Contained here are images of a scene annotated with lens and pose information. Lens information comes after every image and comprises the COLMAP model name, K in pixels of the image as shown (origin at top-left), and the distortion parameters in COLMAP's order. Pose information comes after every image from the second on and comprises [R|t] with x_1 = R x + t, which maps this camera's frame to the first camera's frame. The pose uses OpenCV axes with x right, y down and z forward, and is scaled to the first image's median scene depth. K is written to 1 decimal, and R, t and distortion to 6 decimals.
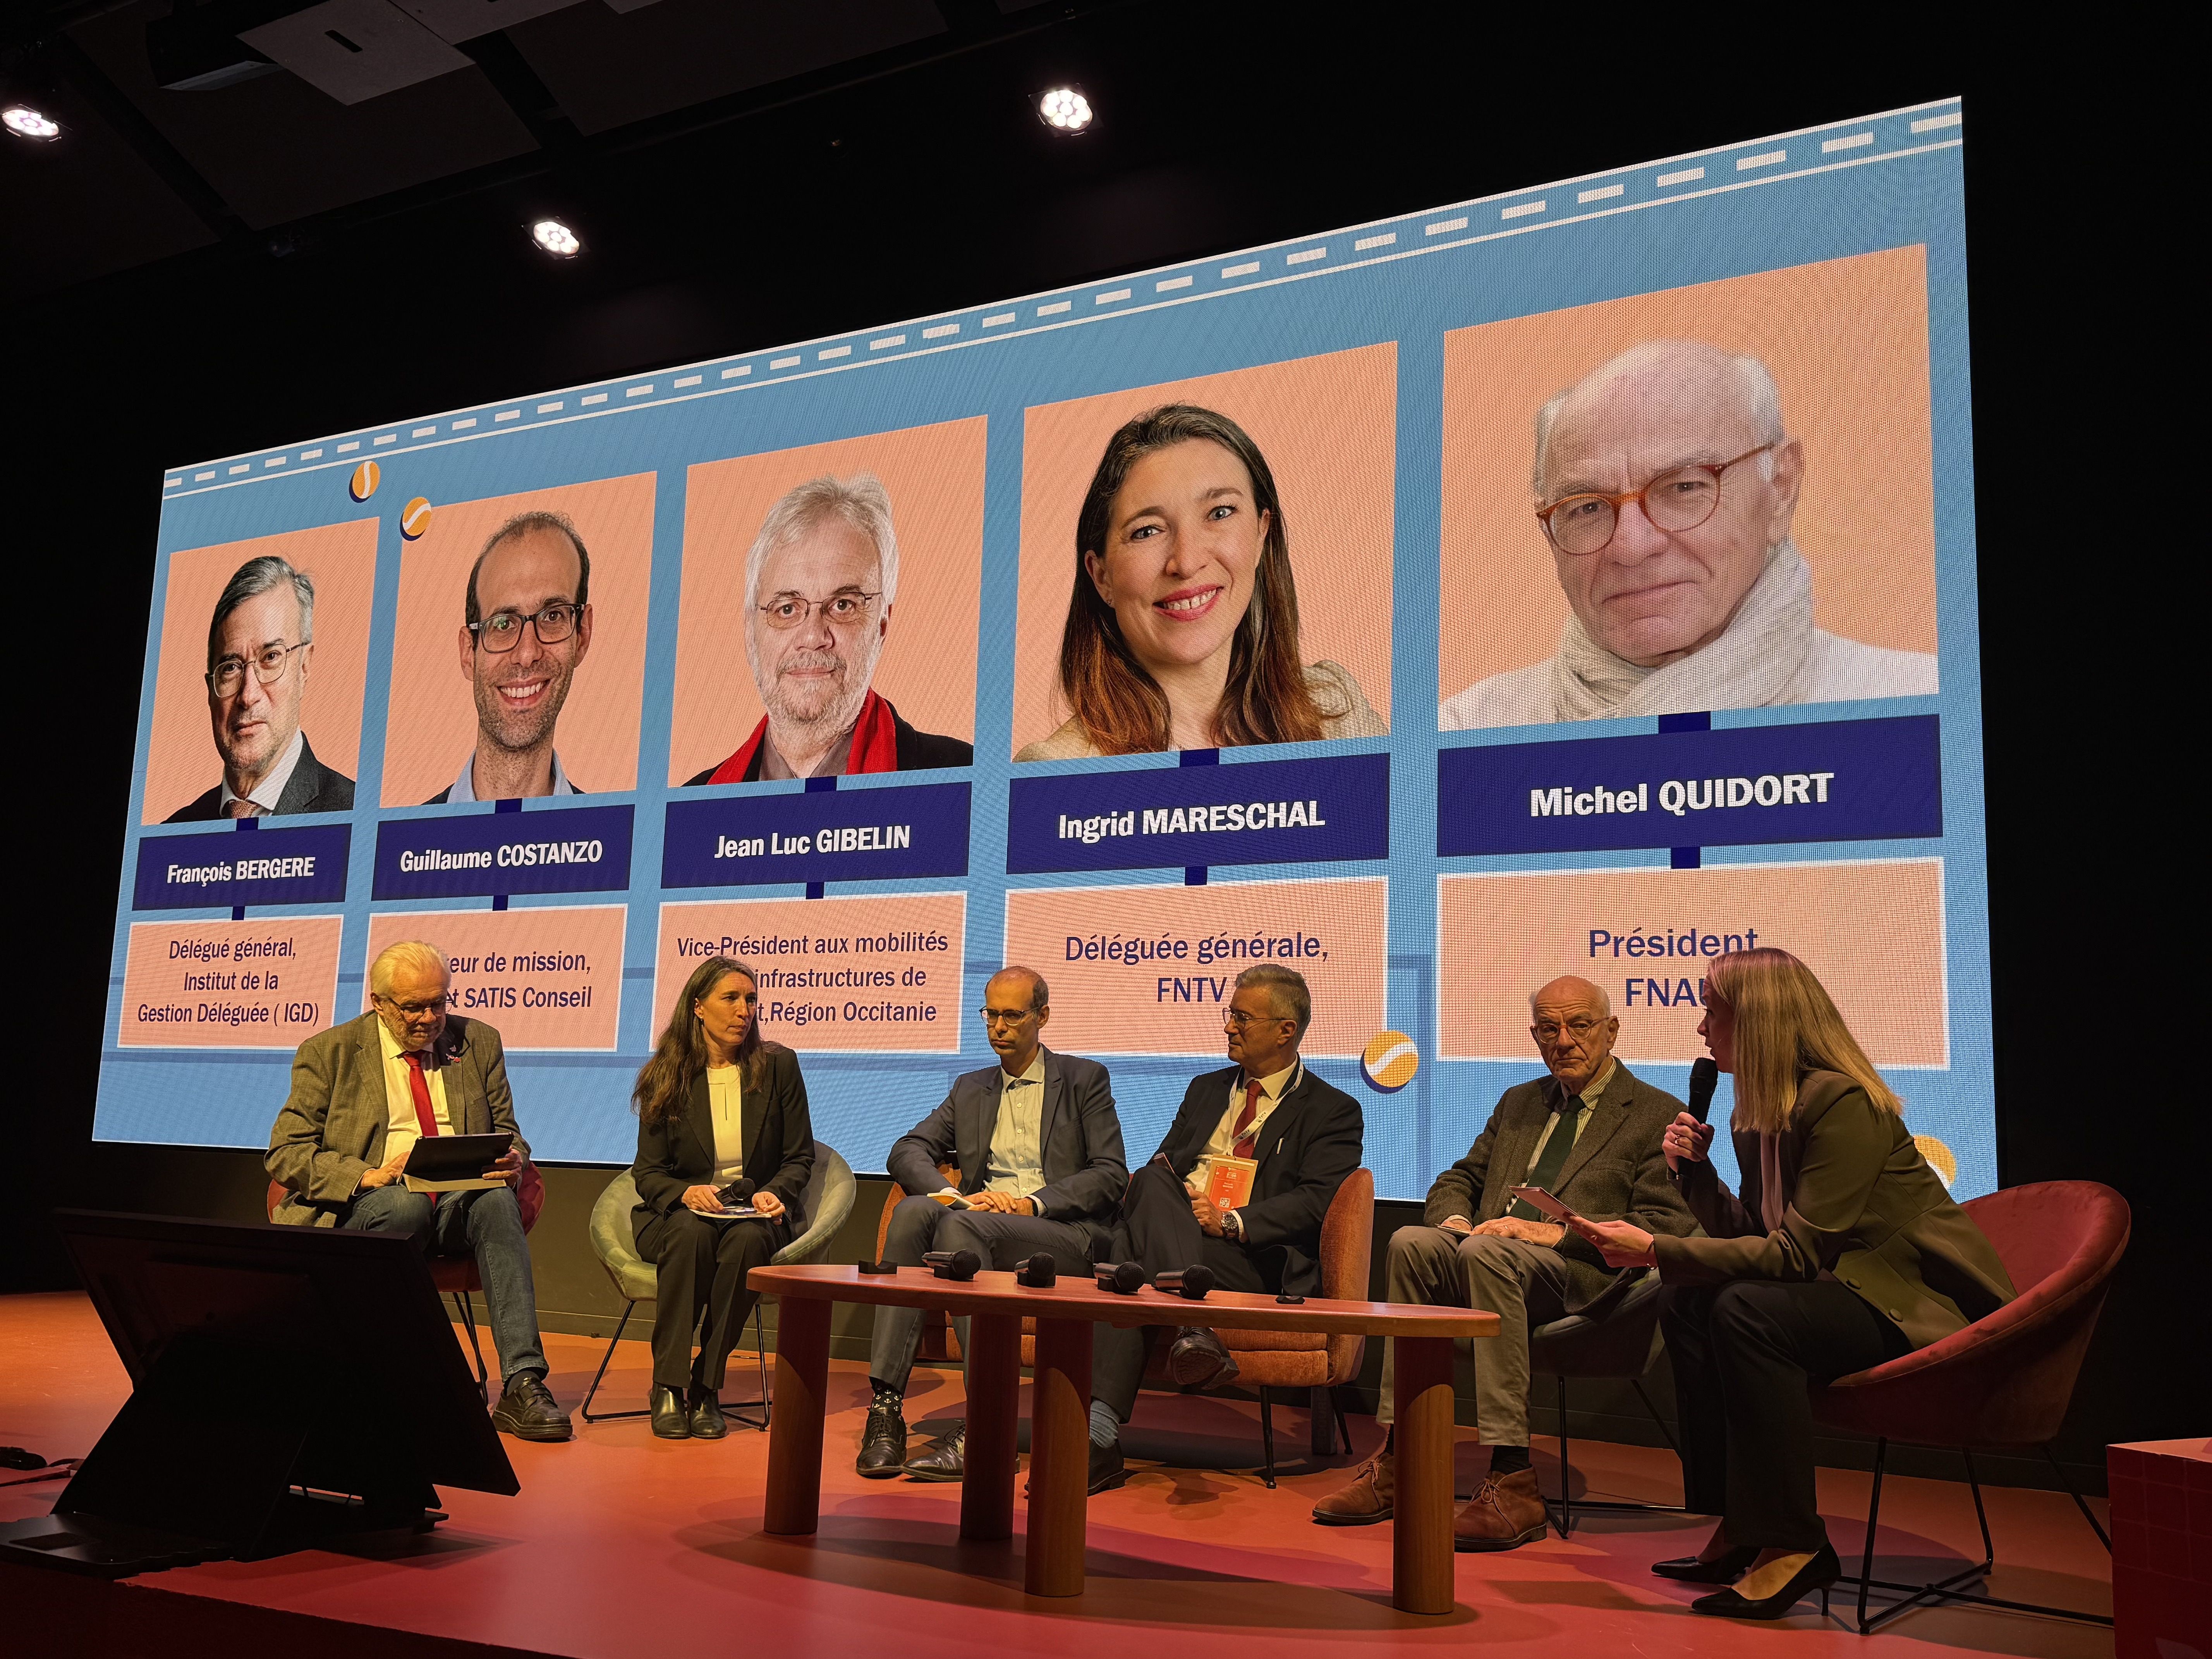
lens RADIAL K [[1997.3, 0, 1100.1], [0, 1997.3, 815.0], [0, 0, 1]] dist [0.030957, 0.006652]
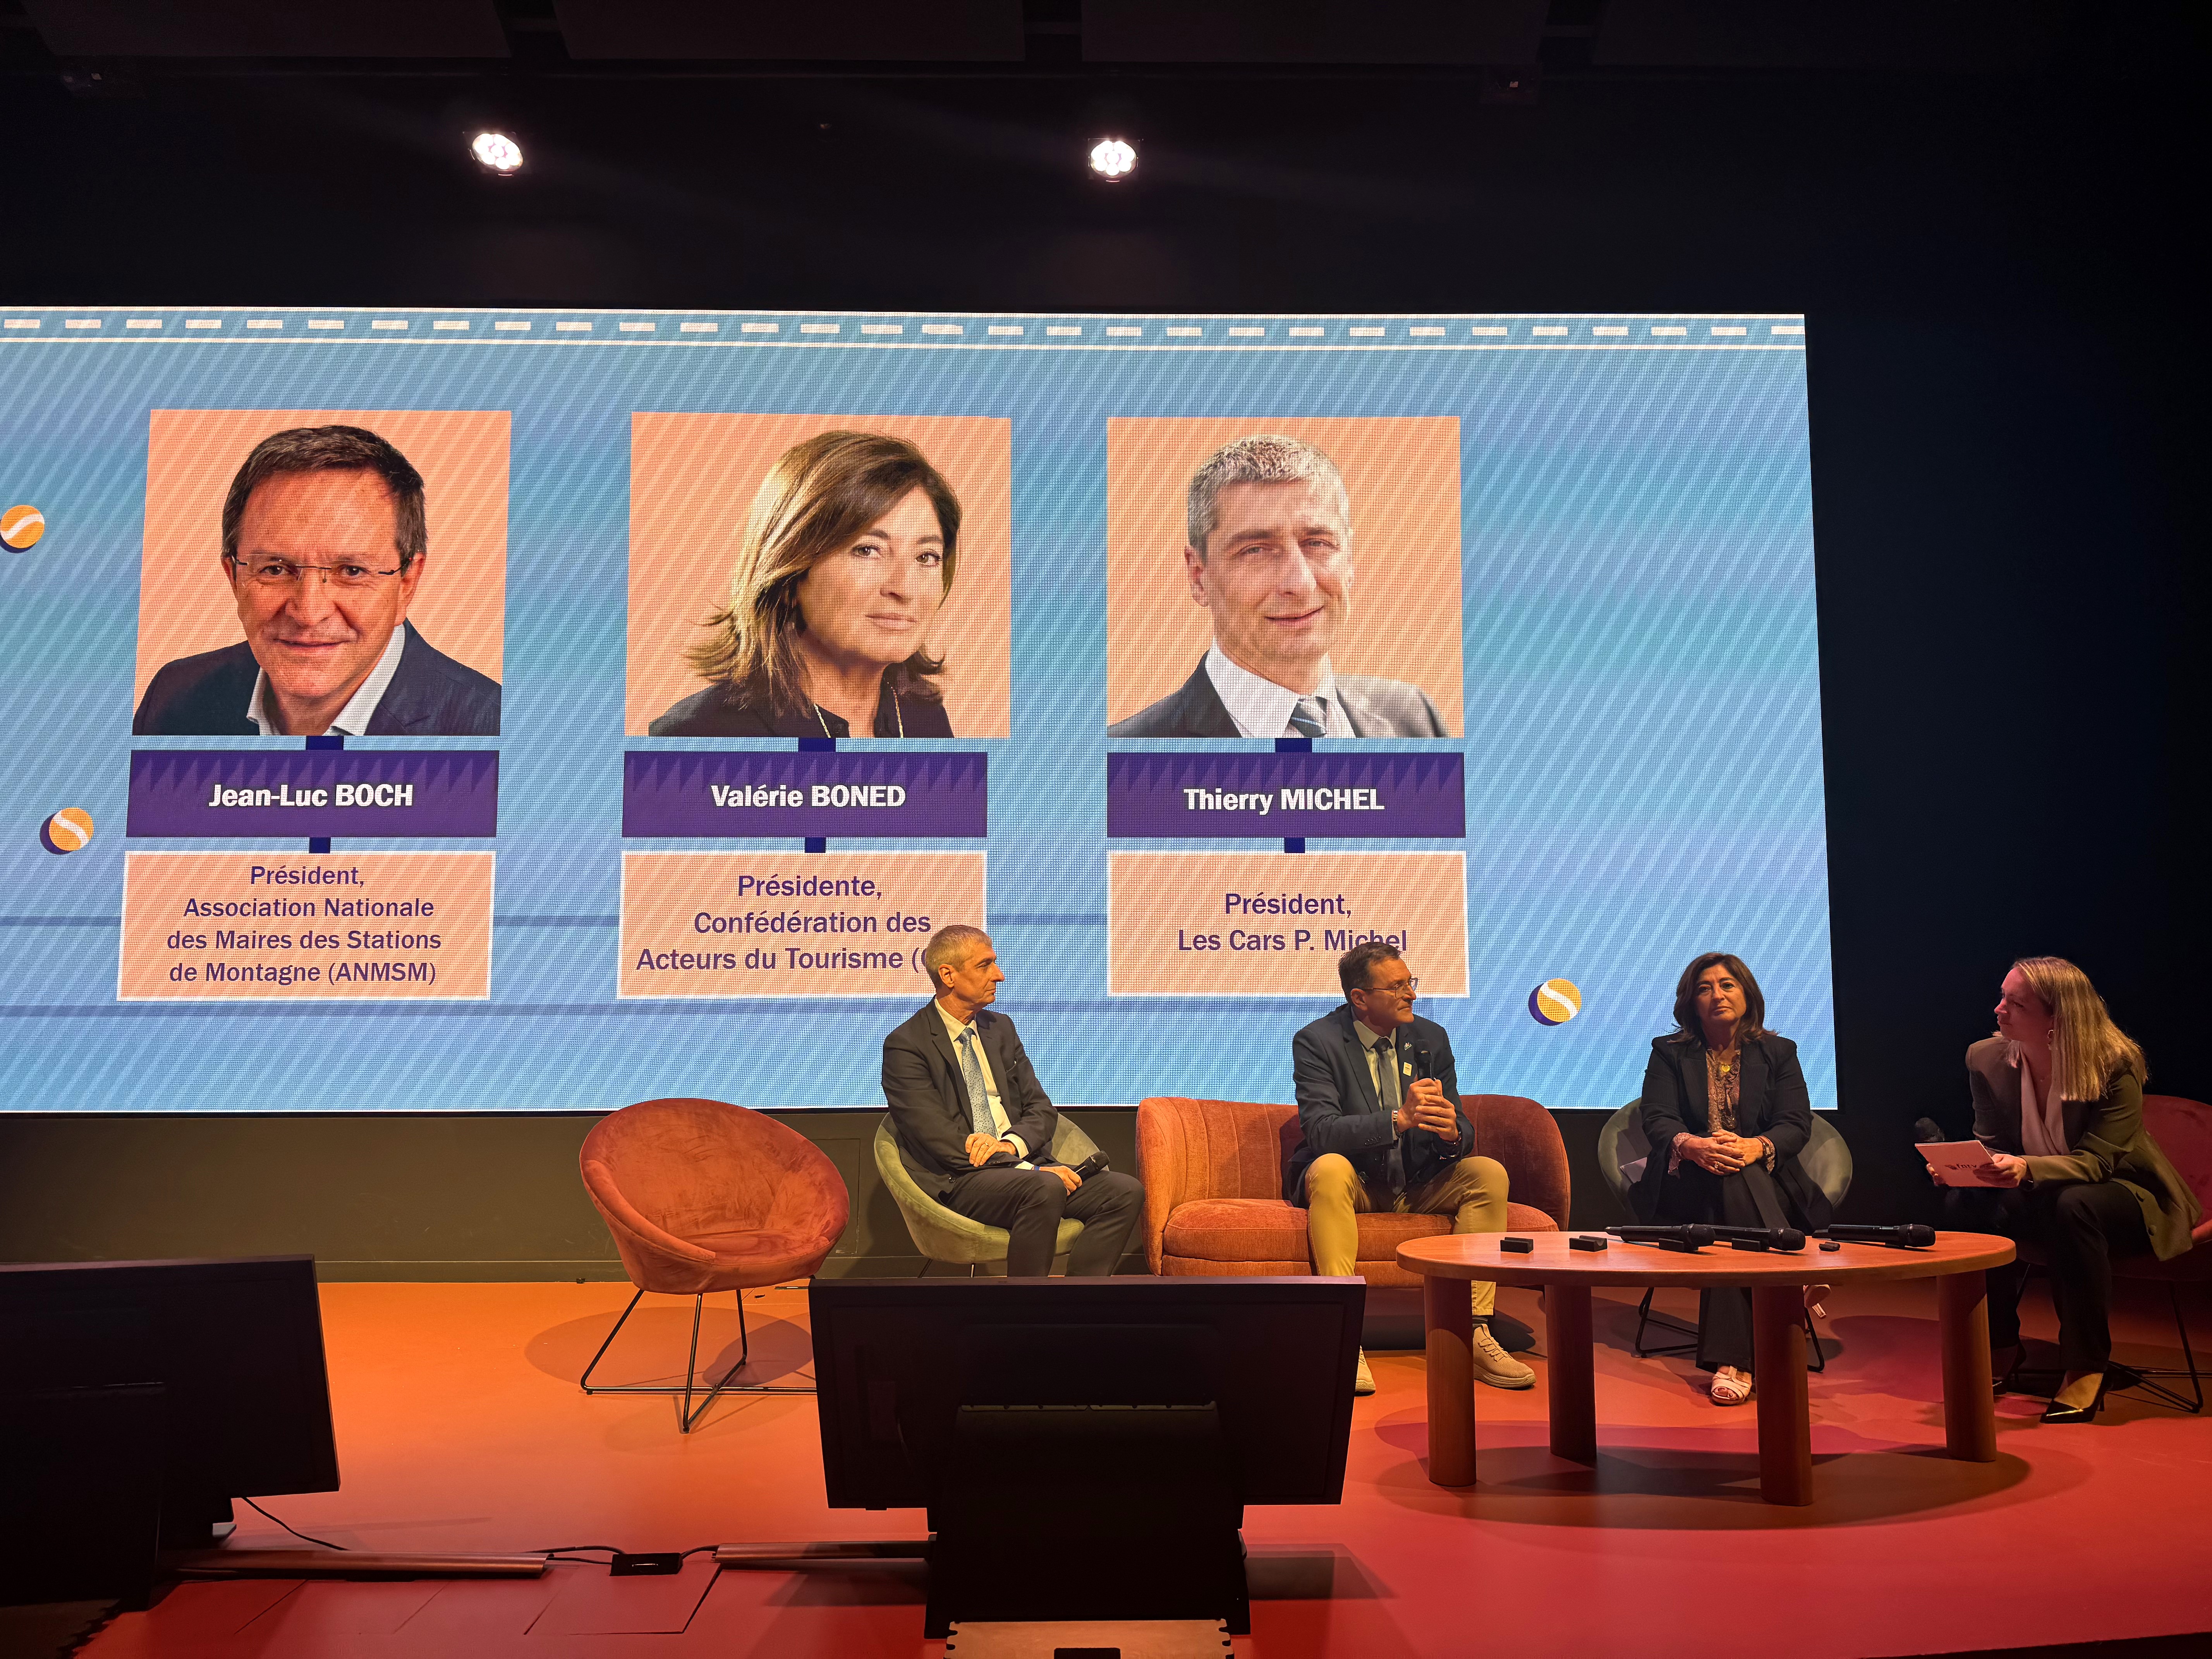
lens RADIAL K [[1528.0, 0, 1106.7], [0, 1528.0, 829.9], [0, 0, 1]] dist [0.032727, -0.010612]
pose [[0.866024, 0.045605, 0.497919, -0.664225], [-0.052302, 0.998631, -0.000497, 0.036493], [-0.497260, -0.025612, 0.867224, 0.388071]]
